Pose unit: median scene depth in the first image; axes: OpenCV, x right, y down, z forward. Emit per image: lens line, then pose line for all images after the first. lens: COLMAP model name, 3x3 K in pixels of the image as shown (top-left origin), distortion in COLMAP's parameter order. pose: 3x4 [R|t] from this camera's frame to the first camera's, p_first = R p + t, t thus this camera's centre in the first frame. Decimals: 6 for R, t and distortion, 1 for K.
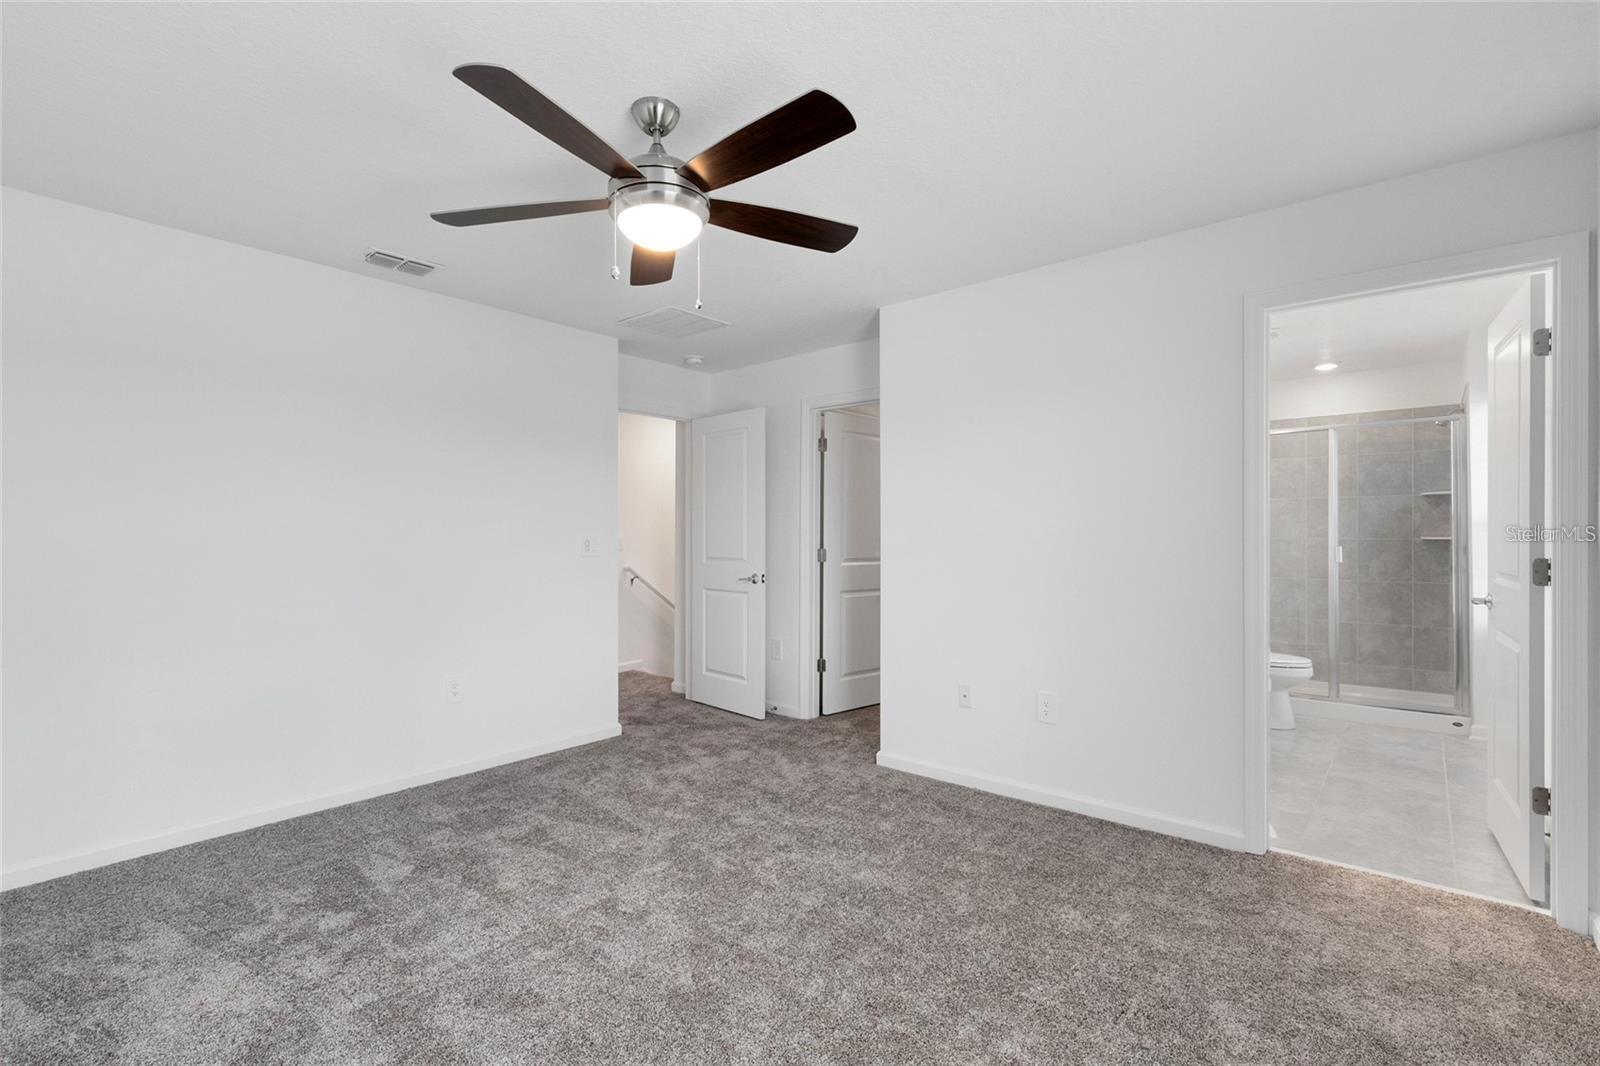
lens RADIAL K [[723.4, 0, 800.0], [0, 723.4, 533.0], [0, 0, 1]] dist [0.003226, -0.000054]
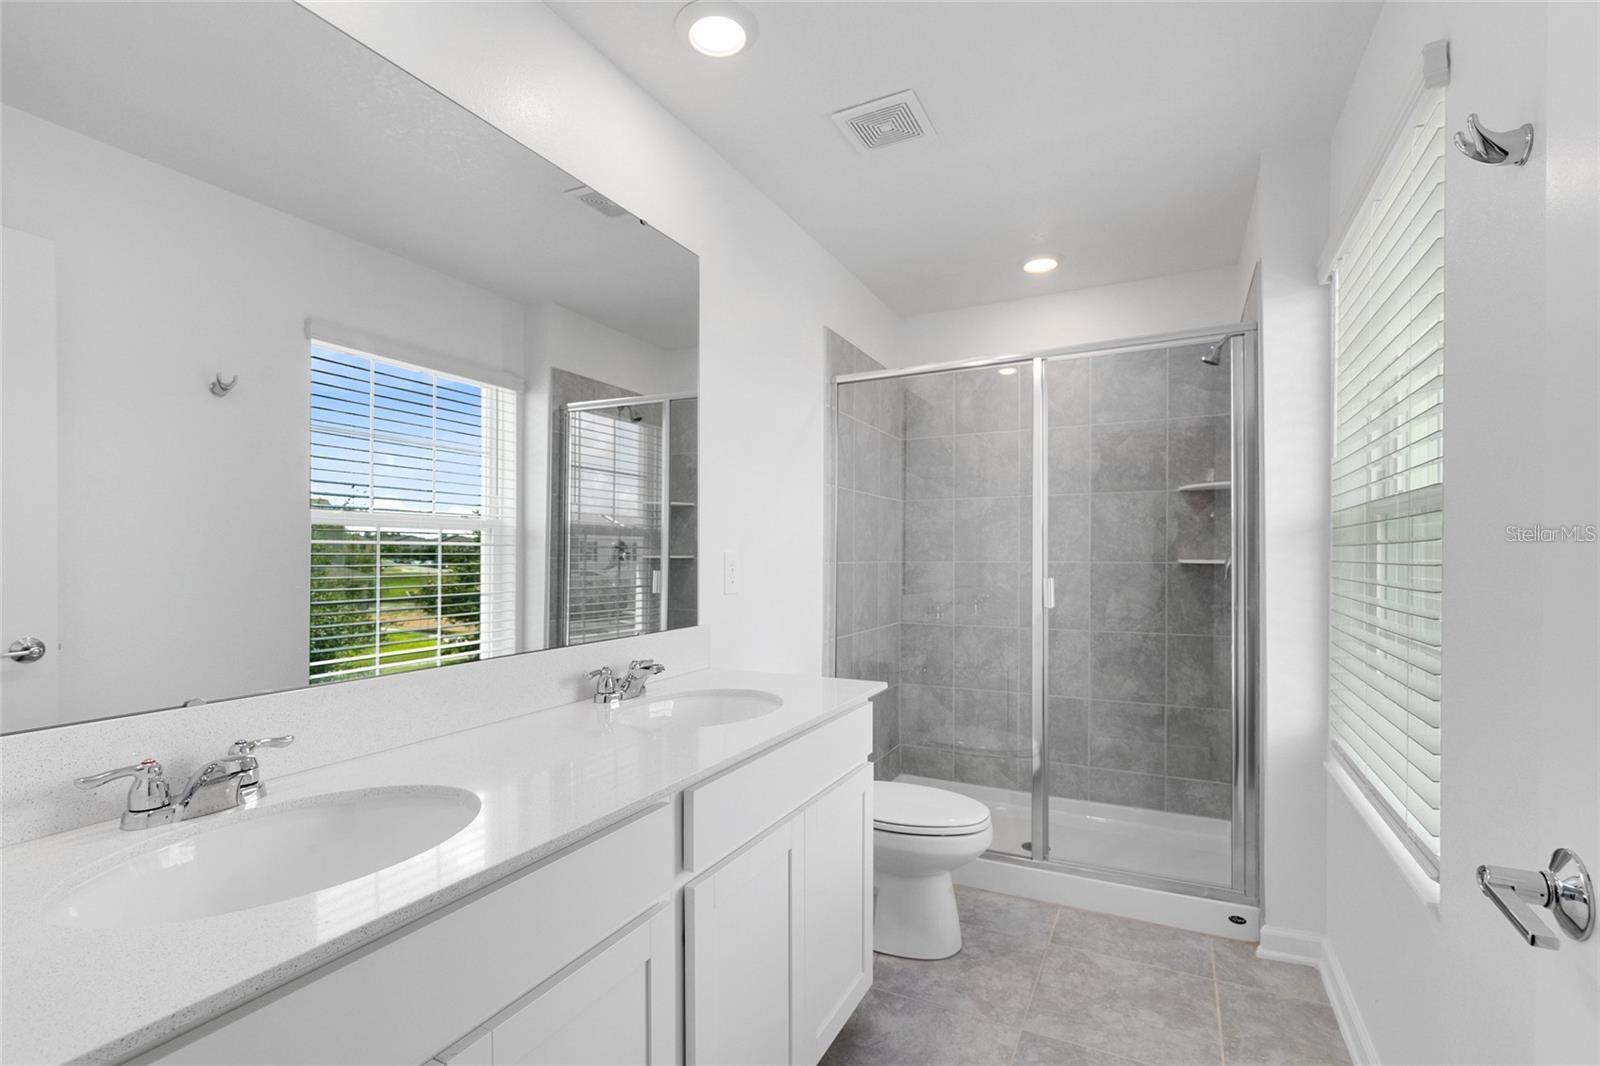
lens RADIAL K [[724.0, 0, 805.4], [0, 724.0, 559.1], [0, 0, 1]] dist [0.003892, 0.000261]
pose [[0.971841, 0.000151, 0.235639, 0.407347], [-0.002037, 0.999968, 0.007760, 0.000925], [-0.235630, -0.008022, 0.971810, 0.480887]]
